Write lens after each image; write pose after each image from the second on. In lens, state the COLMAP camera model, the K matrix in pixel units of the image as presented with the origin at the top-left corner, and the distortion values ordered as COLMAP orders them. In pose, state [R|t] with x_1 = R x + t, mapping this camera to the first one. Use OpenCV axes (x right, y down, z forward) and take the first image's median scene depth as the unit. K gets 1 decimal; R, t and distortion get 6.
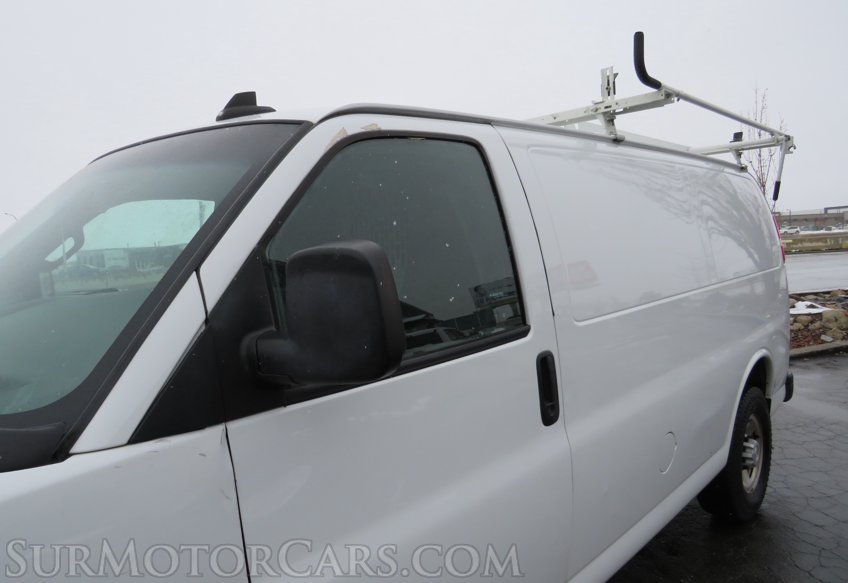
lens RADIAL K [[600.7, 0, 421.2], [0, 600.7, 291.6], [0, 0, 1]] dist [-0.021899, 0.000875]
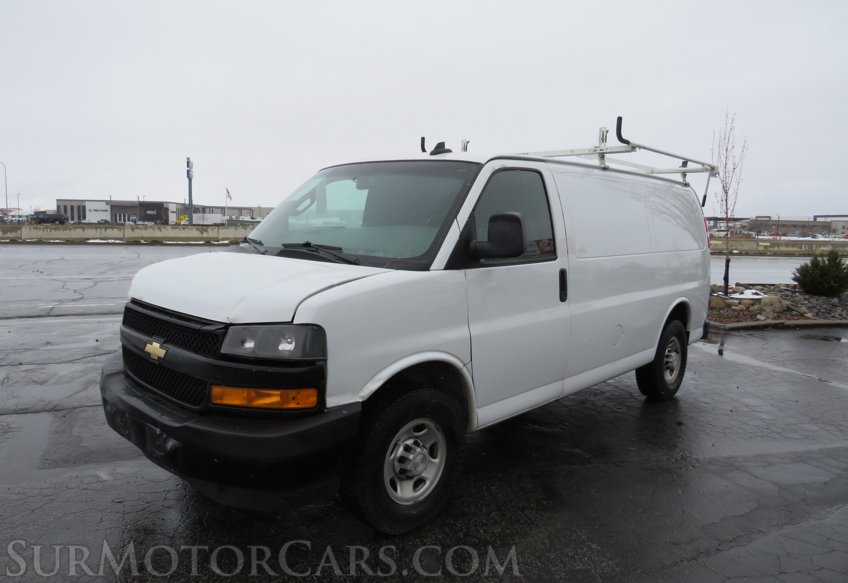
lens RADIAL K [[600.7, 0, 426.1], [0, 600.7, 287.9], [0, 0, 1]] dist [-0.021899, 0.000875]
pose [[0.996999, 0.070900, 0.031088, -0.174105], [-0.071814, 0.996987, 0.029330, 0.068583], [-0.028914, -0.031474, 0.999086, -0.577607]]
